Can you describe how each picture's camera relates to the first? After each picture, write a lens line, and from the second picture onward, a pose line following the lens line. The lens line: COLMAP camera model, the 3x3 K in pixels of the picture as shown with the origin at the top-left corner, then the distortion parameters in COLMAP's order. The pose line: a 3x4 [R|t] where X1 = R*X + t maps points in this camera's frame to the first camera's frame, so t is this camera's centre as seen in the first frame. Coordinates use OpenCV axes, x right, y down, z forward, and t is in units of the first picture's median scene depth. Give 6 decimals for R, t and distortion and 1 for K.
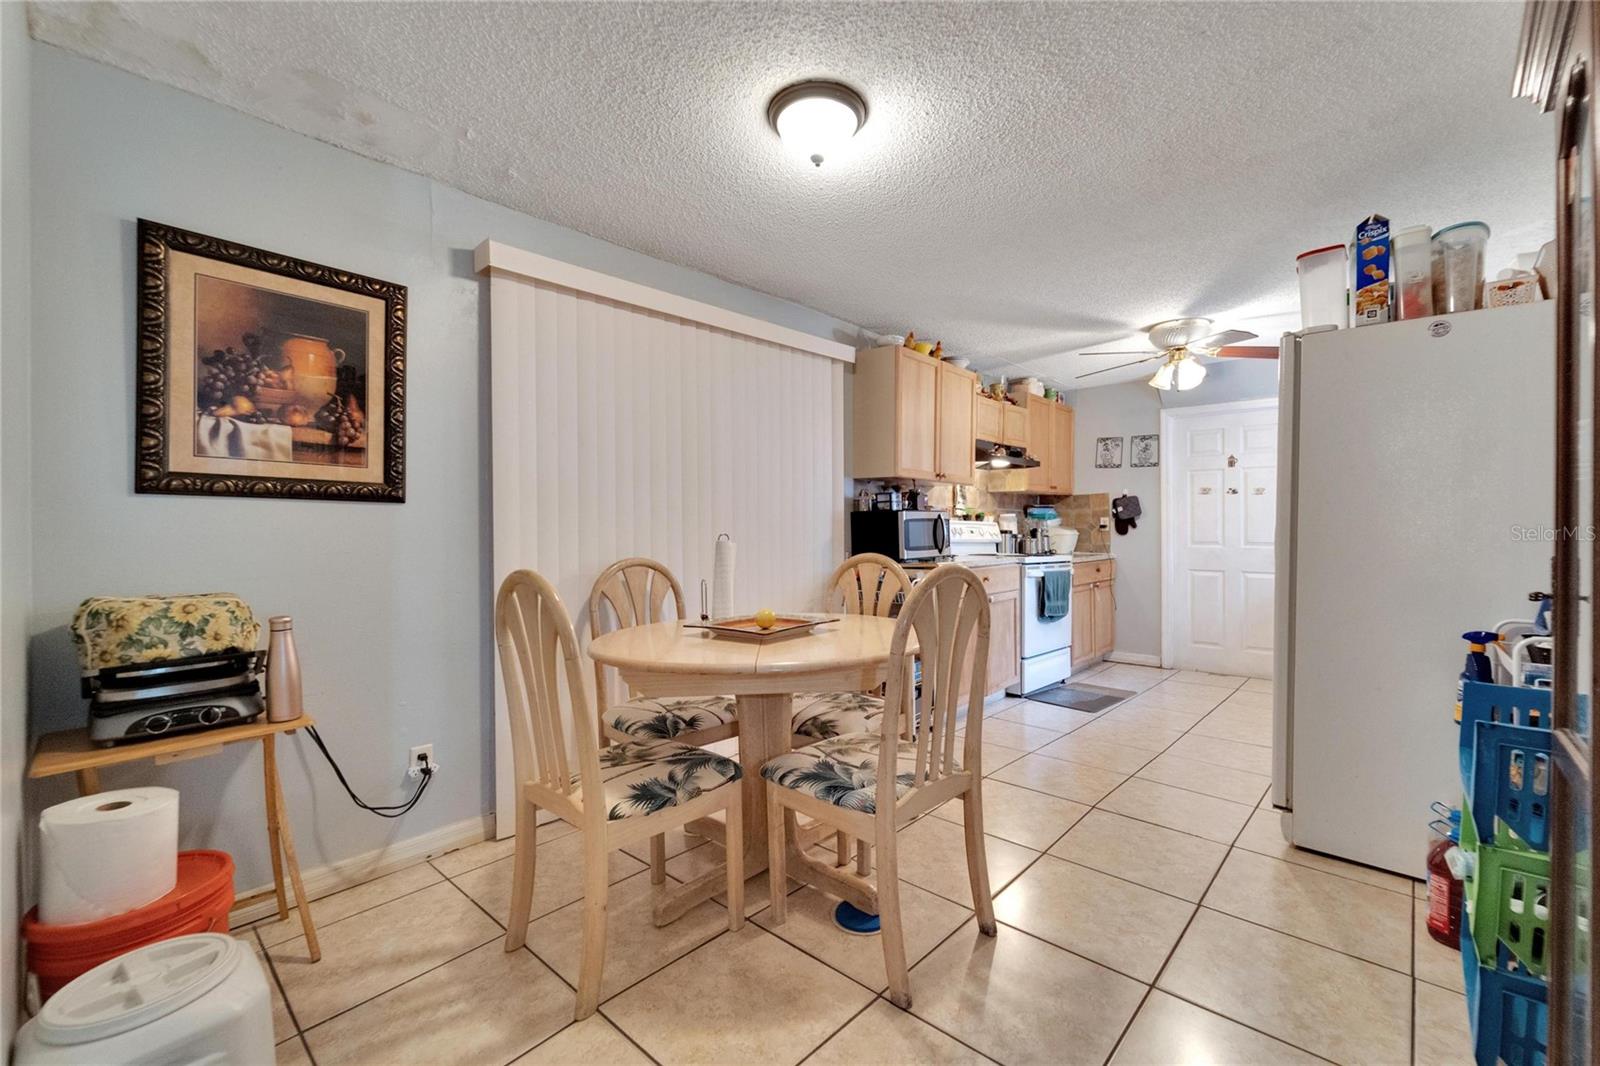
lens RADIAL K [[675.9, 0, 802.9], [0, 675.9, 522.2], [0, 0, 1]] dist [0.000641, -0.000014]
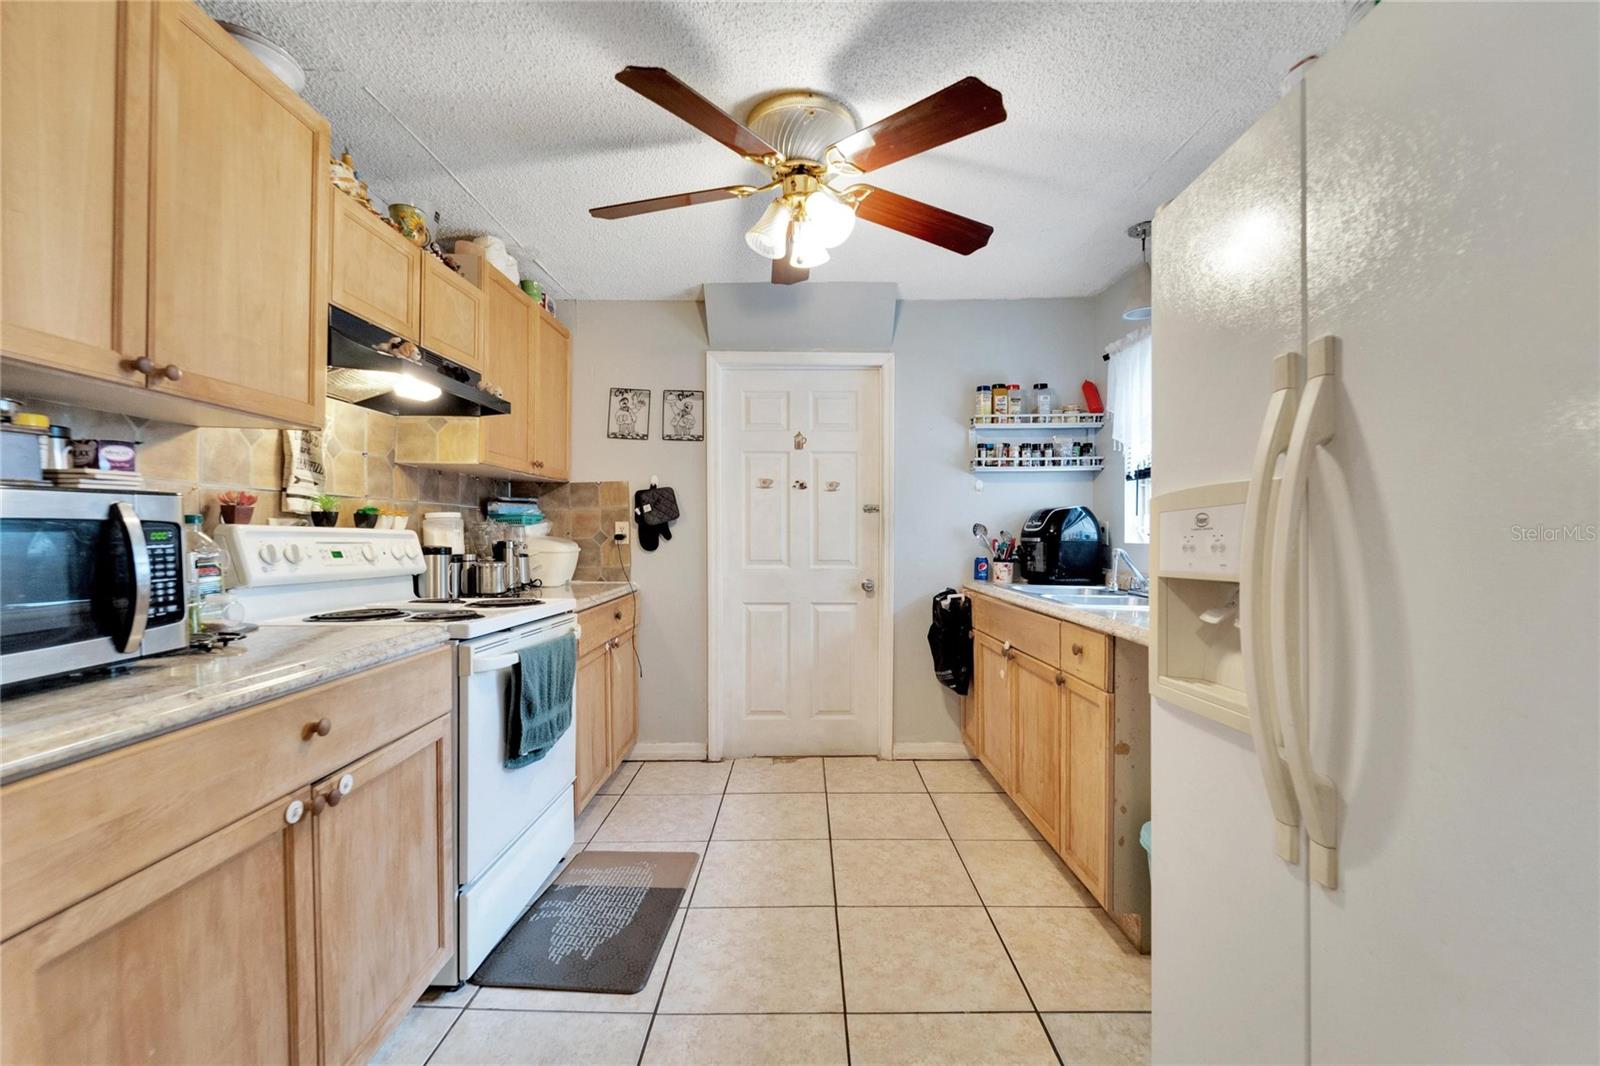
lens RADIAL K [[662.0, 0, 786.2], [0, 662.0, 539.2], [0, 0, 1]] dist [0.000091, -0.000131]
pose [[0.749387, -0.007212, 0.662093, 0.184323], [-0.006795, 0.999804, 0.018581, -0.003743], [-0.662097, -0.018423, 0.749191, 0.512420]]
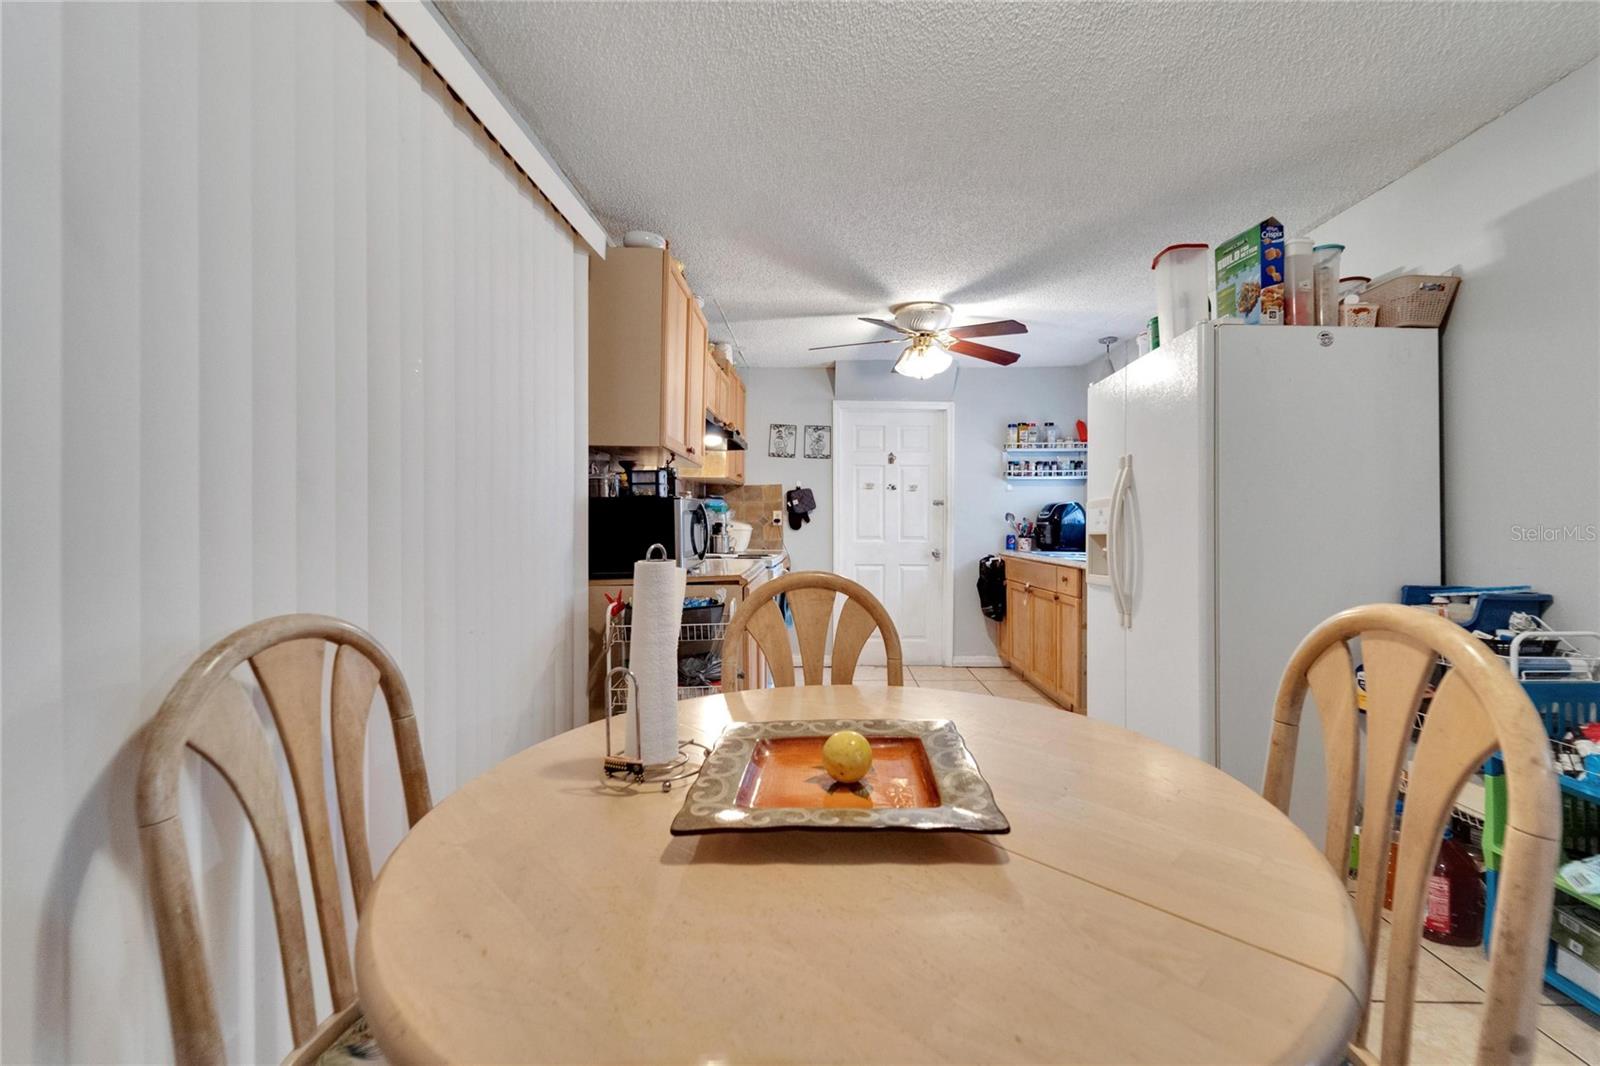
lens RADIAL K [[675.9, 0, 802.9], [0, 675.9, 522.2], [0, 0, 1]] dist [0.000641, -0.000014]
pose [[0.747706, 0.001754, 0.664028, -0.156607], [-0.010598, 0.999901, 0.009293, -0.000426], [-0.663946, -0.013986, 0.747650, 0.316481]]
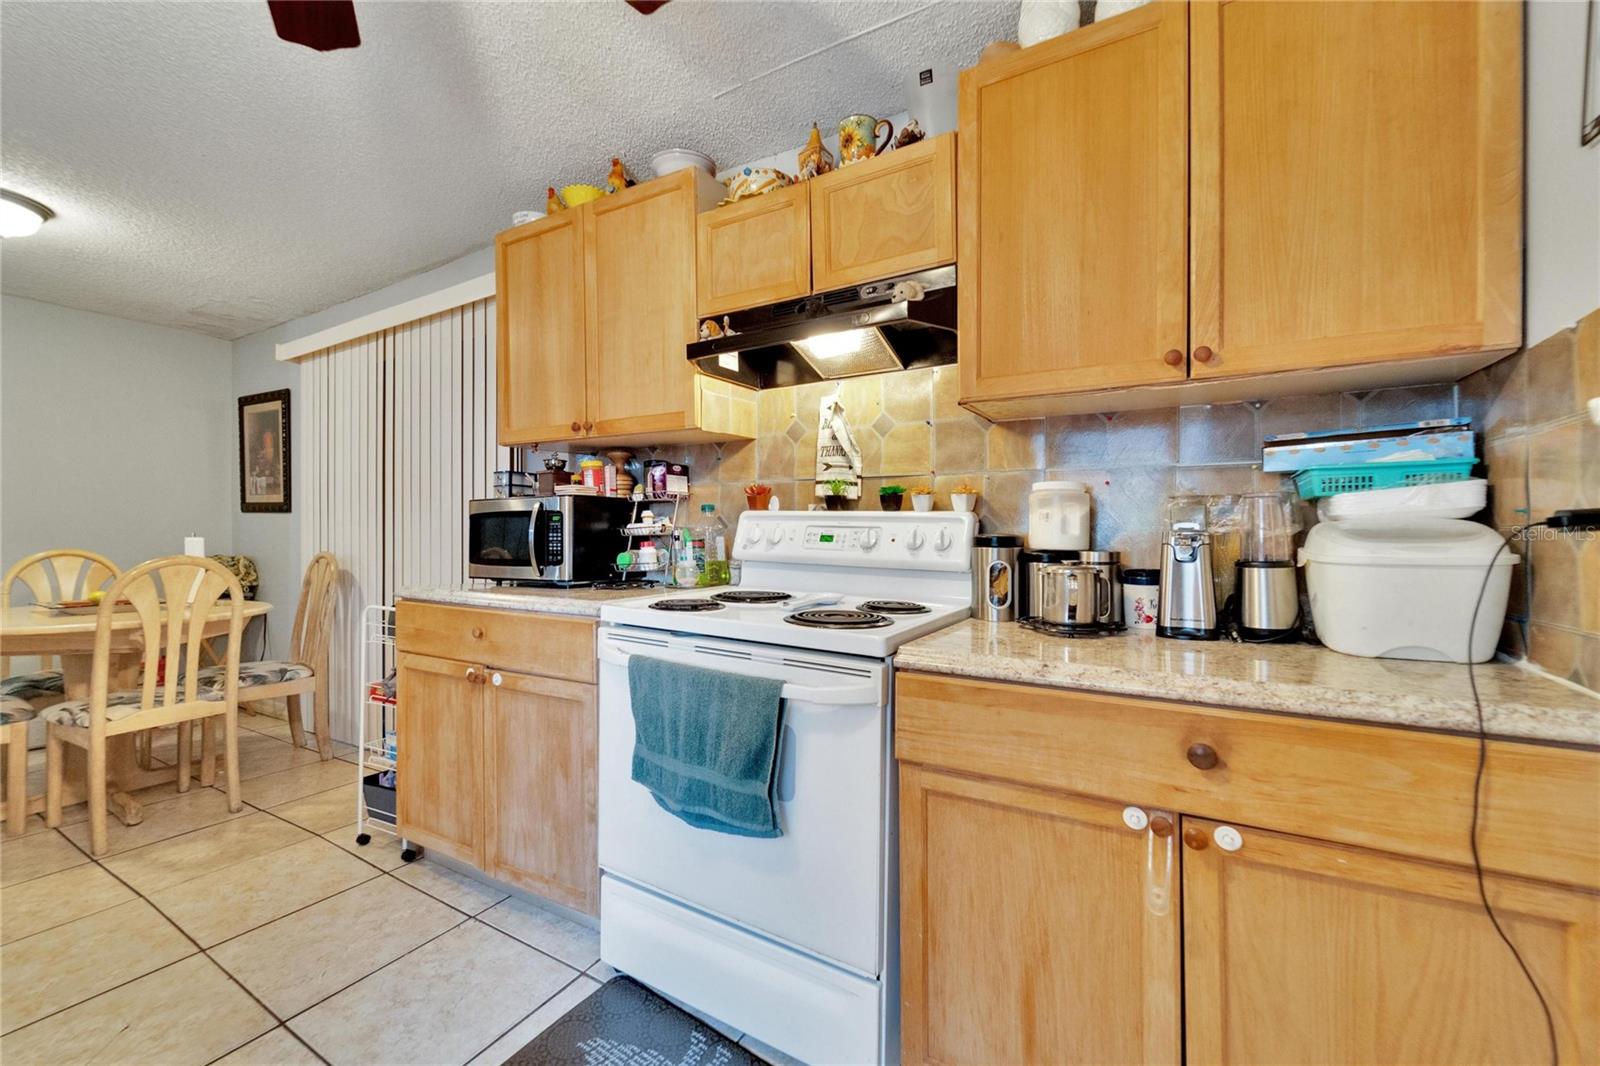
lens RADIAL K [[643.7, 0, 791.8], [0, 643.7, 530.1], [0, 0, 1]] dist [-0.001377, -0.000466]
pose [[0.215040, 0.004955, -0.976593, 0.600654], [0.009071, 0.999934, 0.007070, 0.006592], [0.976563, -0.010379, 0.214981, 0.875219]]
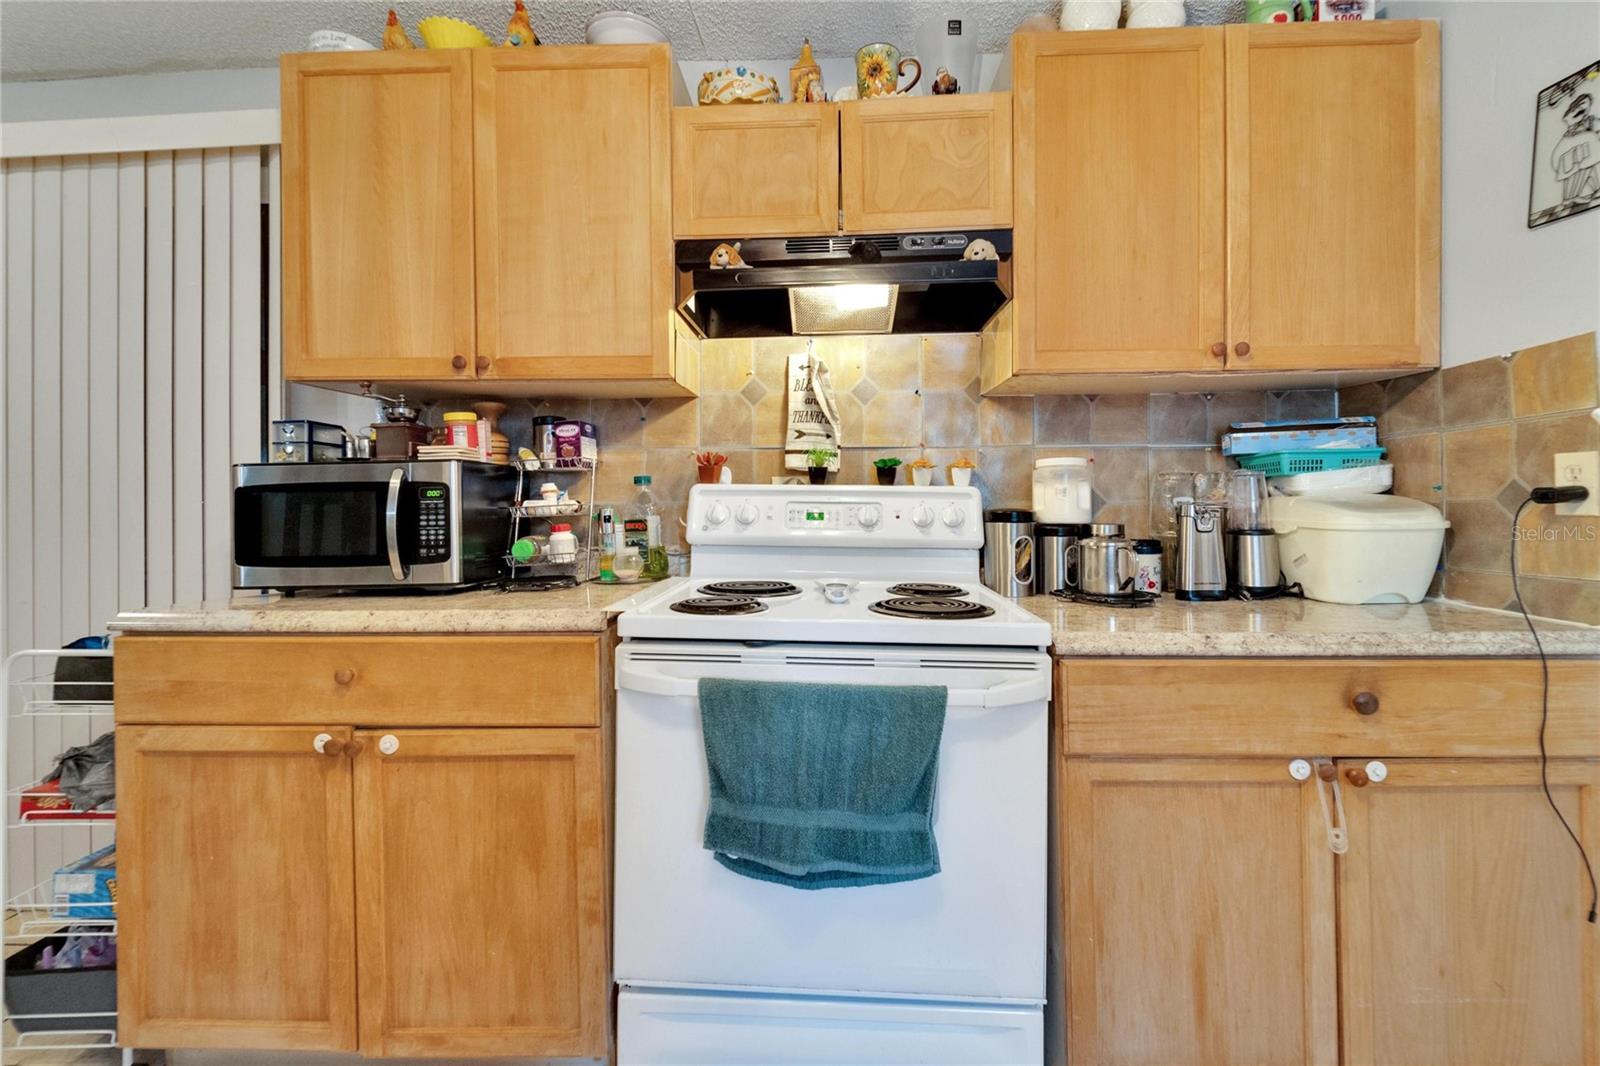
lens RADIAL K [[665.6, 0, 804.3], [0, 665.6, 500.9], [0, 0, 1]] dist [-0.000510, -0.000504]
pose [[0.647018, -0.003495, -0.762467, 0.495486], [0.013532, 0.999885, 0.006900, 0.004067], [0.762355, -0.014782, 0.646991, 0.753677]]
